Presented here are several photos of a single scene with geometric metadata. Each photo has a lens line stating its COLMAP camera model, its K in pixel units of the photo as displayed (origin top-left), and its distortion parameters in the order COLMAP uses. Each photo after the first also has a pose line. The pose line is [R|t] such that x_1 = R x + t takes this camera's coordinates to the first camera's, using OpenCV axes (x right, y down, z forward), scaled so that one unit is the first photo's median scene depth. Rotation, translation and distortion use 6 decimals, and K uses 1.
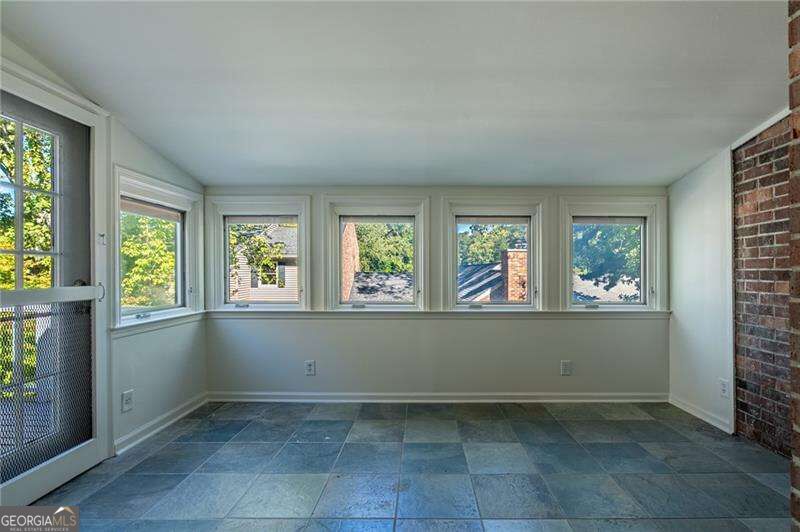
lens RADIAL K [[416.4, 0, 401.3], [0, 416.4, 267.1], [0, 0, 1]] dist [0.002001, 0.000128]
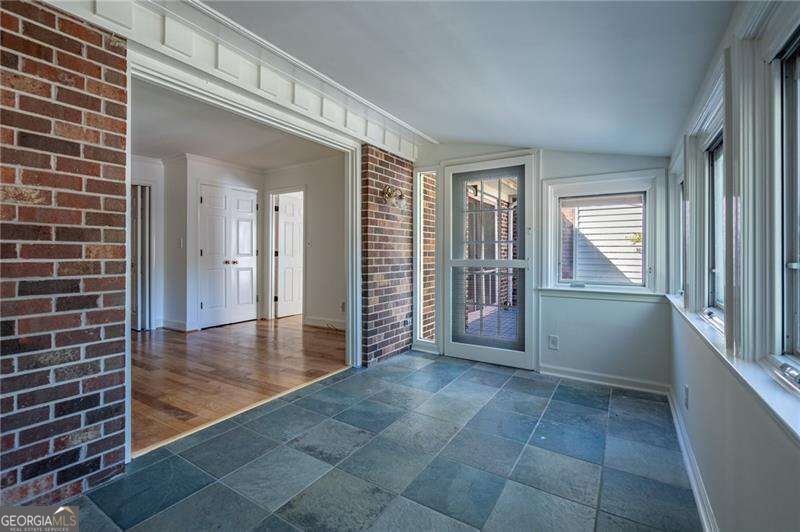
lens RADIAL K [[364.3, 0, 396.2], [0, 364.3, 253.8], [0, 0, 1]] dist [-0.004138, 0.000266]
pose [[-0.530918, 0.001430, -0.847422, 0.707082], [0.003138, 0.999995, -0.000279, 0.019644], [0.847417, -0.002807, -0.530920, 1.257729]]
